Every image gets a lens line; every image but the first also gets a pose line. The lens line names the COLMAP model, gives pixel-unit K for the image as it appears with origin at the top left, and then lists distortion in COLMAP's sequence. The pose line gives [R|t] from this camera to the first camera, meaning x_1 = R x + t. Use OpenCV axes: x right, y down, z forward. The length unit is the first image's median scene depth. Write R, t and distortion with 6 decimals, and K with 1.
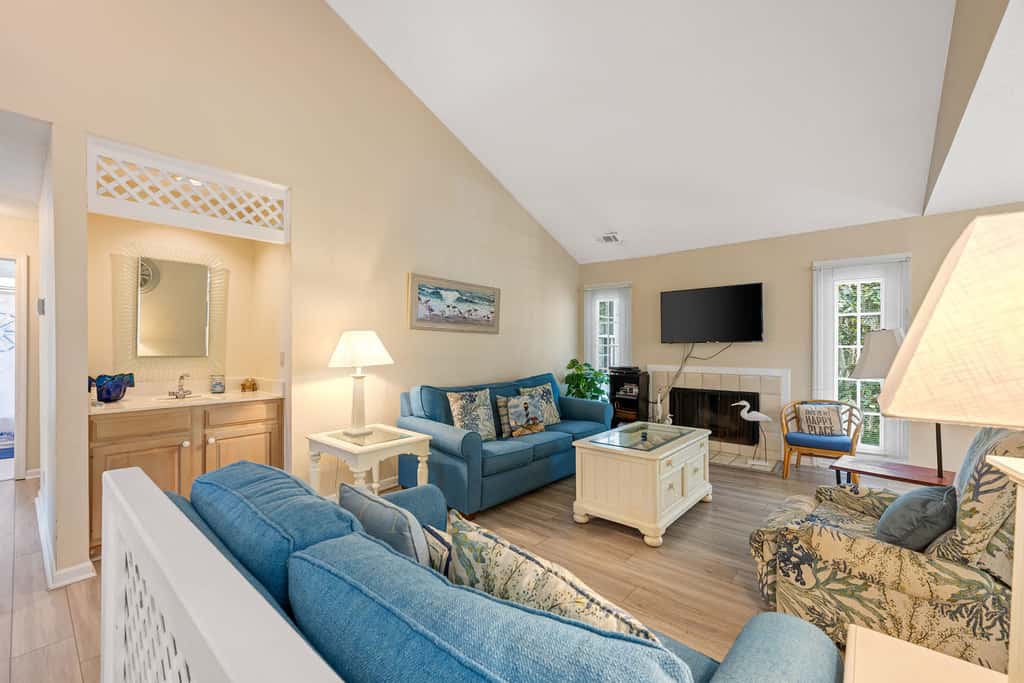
lens RADIAL K [[422.6, 0, 521.8], [0, 422.6, 344.2], [0, 0, 1]] dist [-0.000777, 0.000086]
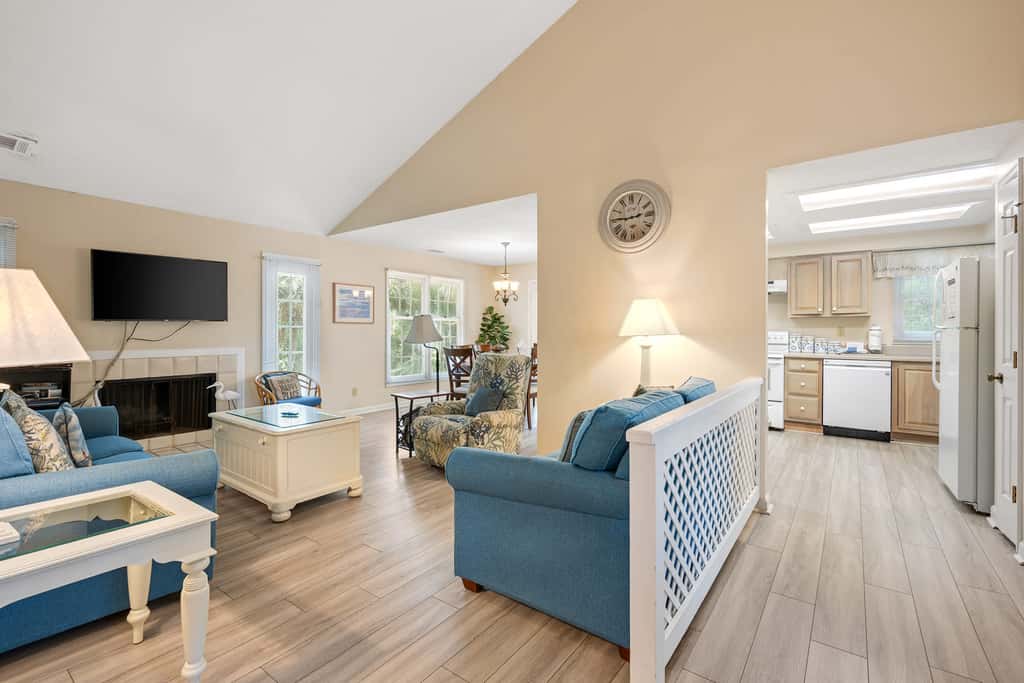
lens RADIAL K [[458.7, 0, 515.4], [0, 458.7, 339.3], [0, 0, 1]] dist [-0.003095, -0.000709]
pose [[-0.072688, -0.016828, 0.997213, -0.814710], [-0.002805, 0.999857, 0.016668, 0.025321], [-0.997351, -0.001586, -0.072725, 0.565293]]
